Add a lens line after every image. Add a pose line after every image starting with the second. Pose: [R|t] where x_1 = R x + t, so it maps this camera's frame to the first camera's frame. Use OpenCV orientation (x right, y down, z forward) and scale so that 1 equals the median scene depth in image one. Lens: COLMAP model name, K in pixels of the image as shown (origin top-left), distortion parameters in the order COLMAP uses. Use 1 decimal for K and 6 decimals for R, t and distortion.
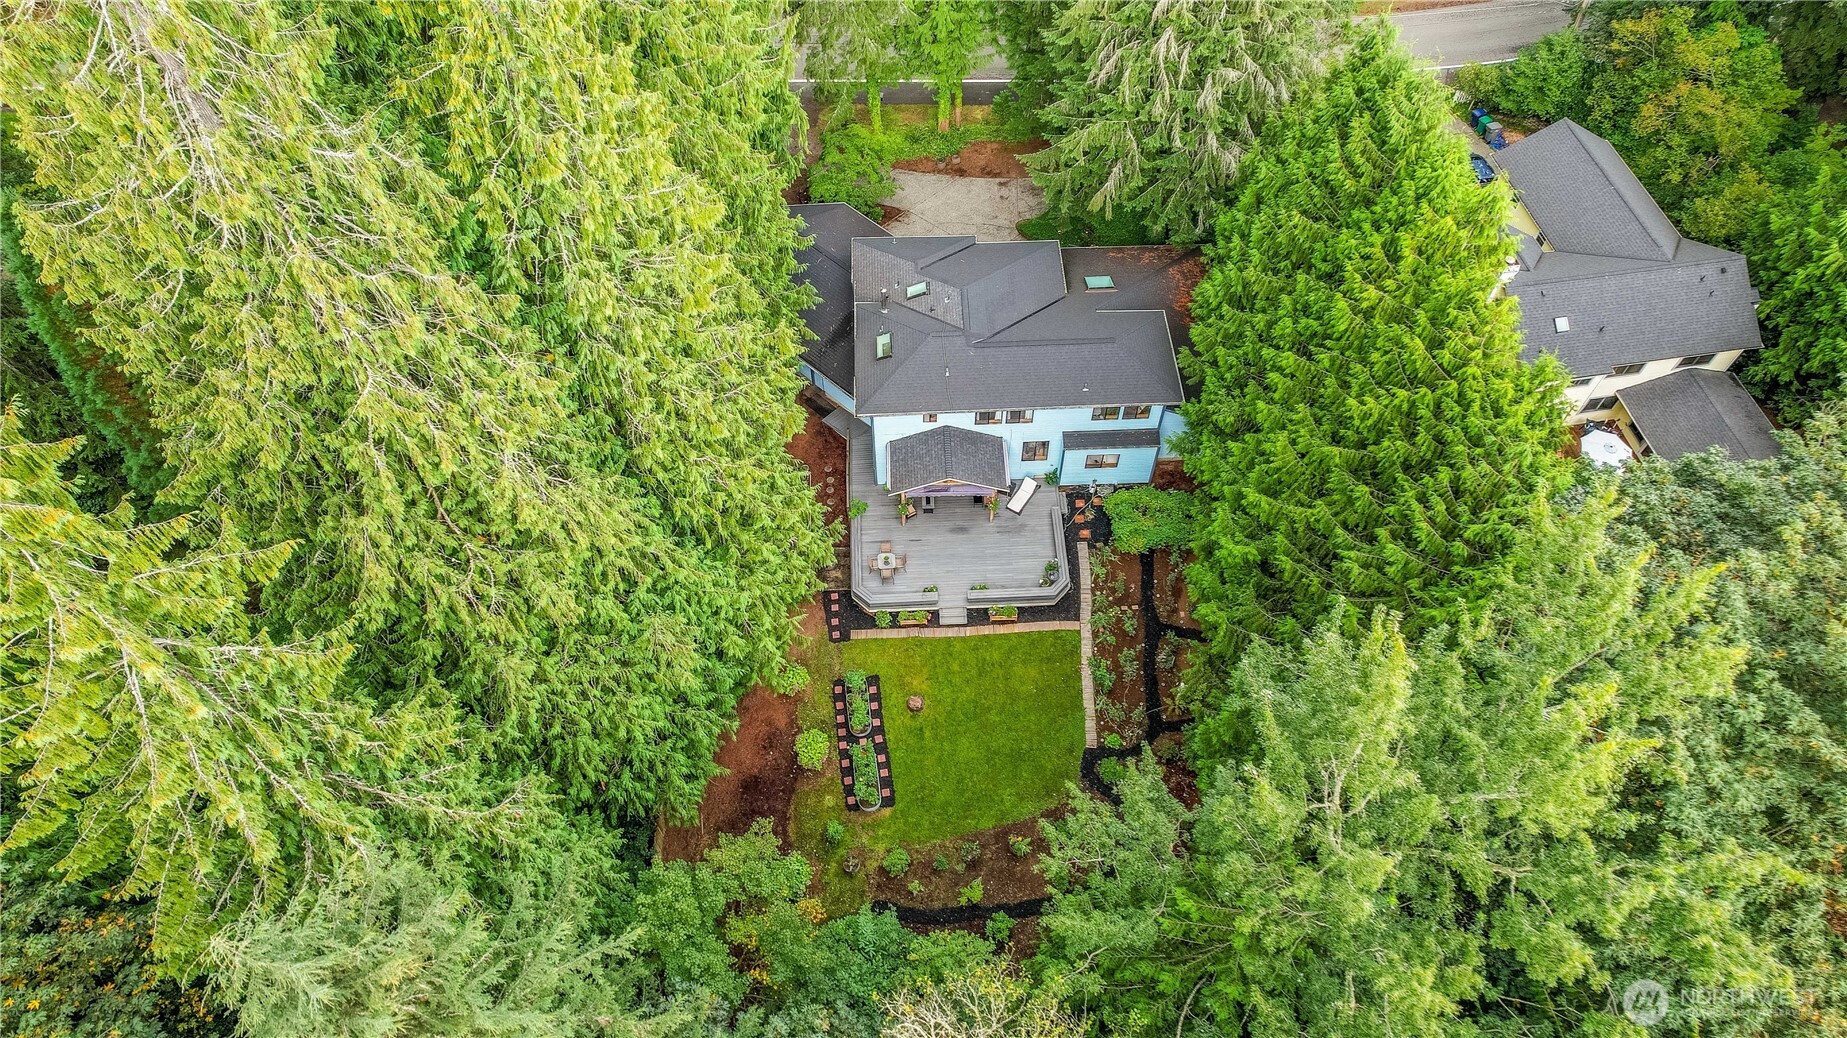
lens RADIAL K [[1171.9, 0, 923.5], [0, 1171.9, 519.0], [0, 0, 1]] dist [-0.044944, -0.000825]
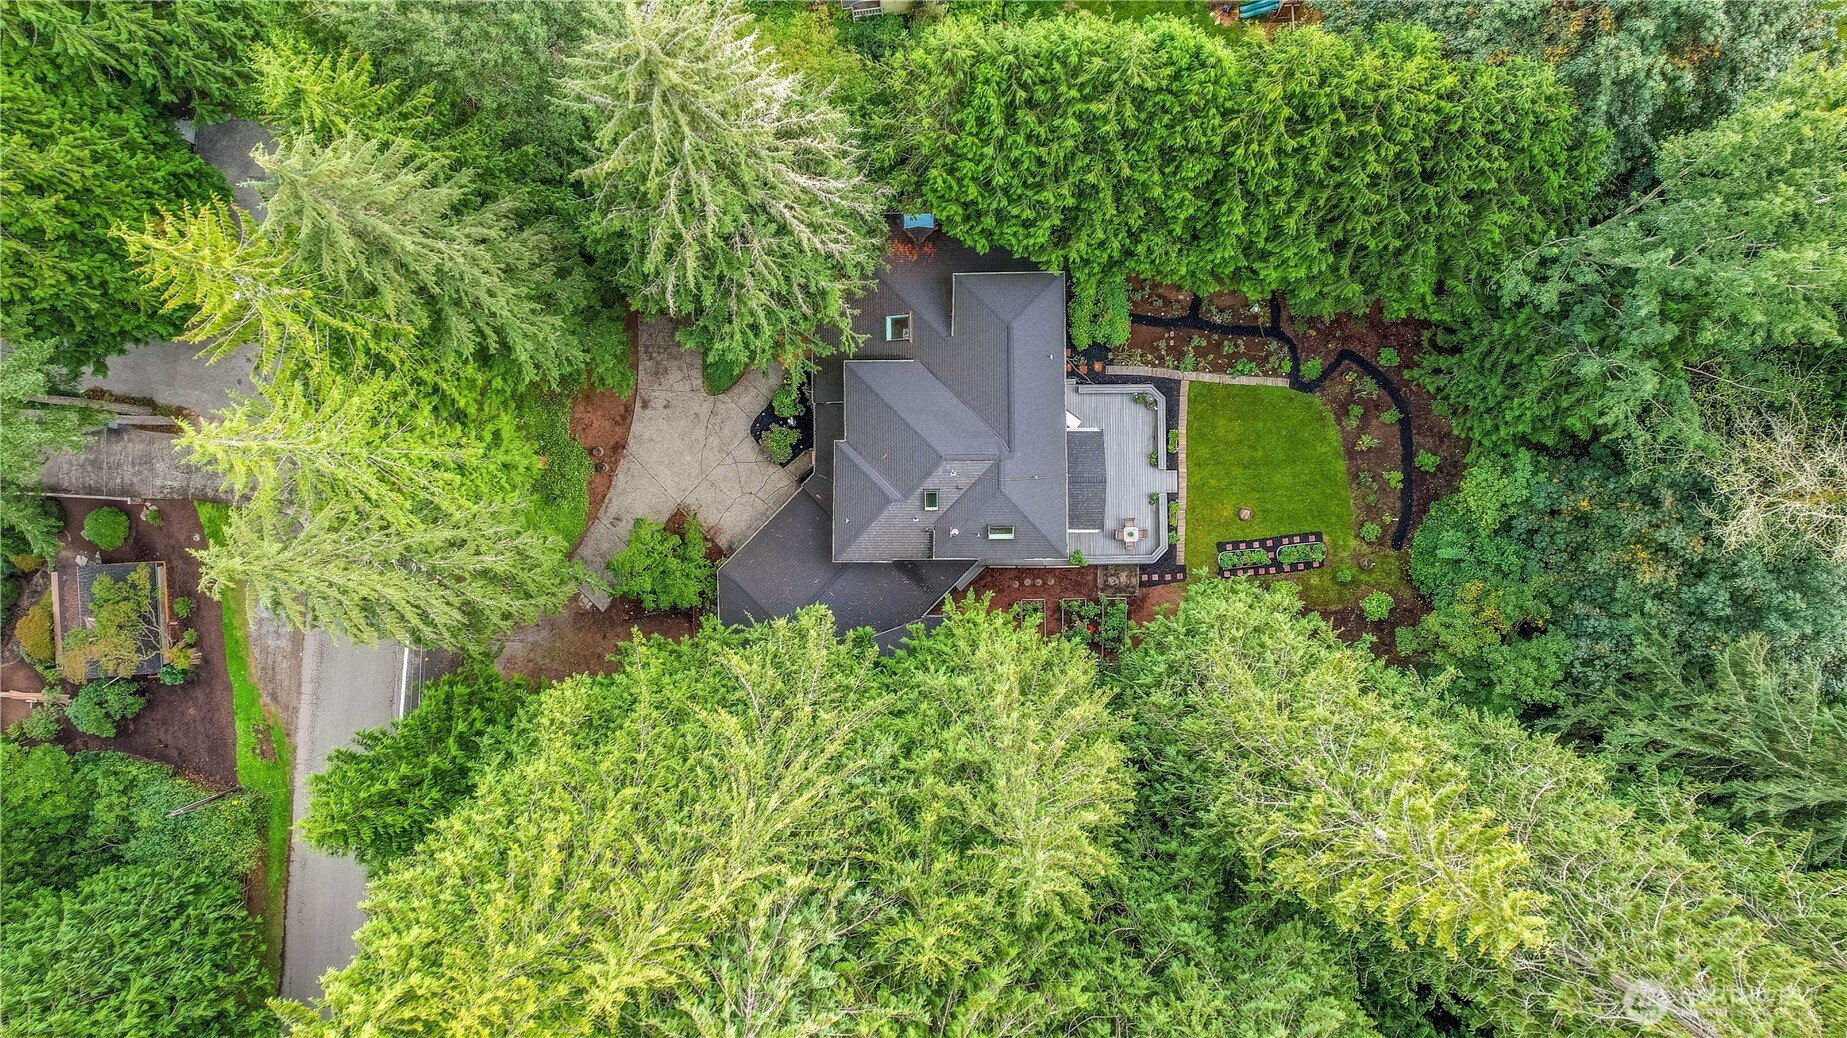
lens RADIAL K [[1171.9, 0, 923.5], [0, 1171.9, 519.0], [0, 0, 1]] dist [-0.044944, -0.000825]
pose [[0.035008, -0.999103, 0.023815, -0.052751], [0.840539, 0.042326, 0.540094, -0.798316], [-0.540618, 0.001109, 0.841267, 0.101374]]
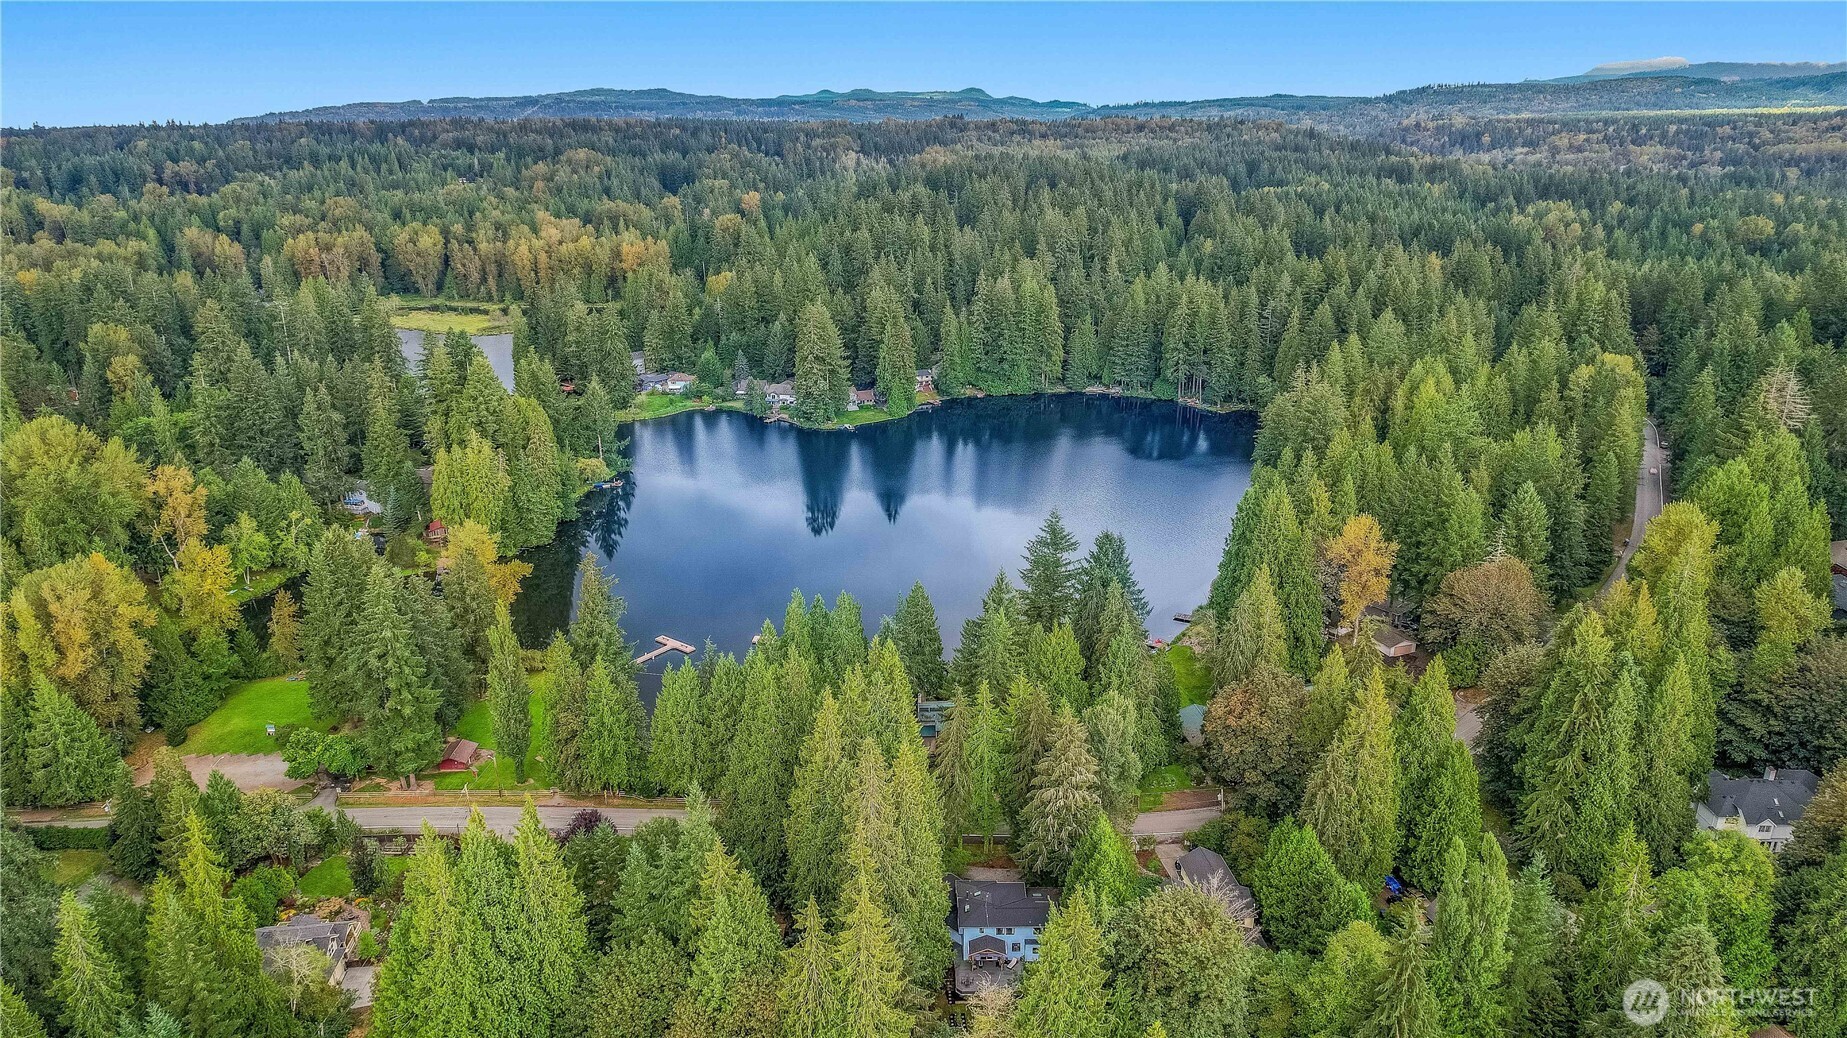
lens RADIAL K [[1171.9, 0, 923.5], [0, 1171.9, 519.0], [0, 0, 1]] dist [-0.044944, -0.000825]
pose [[0.999186, 0.006717, -0.039774, -0.033198], [-0.029565, 0.792756, -0.608821, 0.937061], [0.027441, 0.609502, 0.792310, -2.143989]]
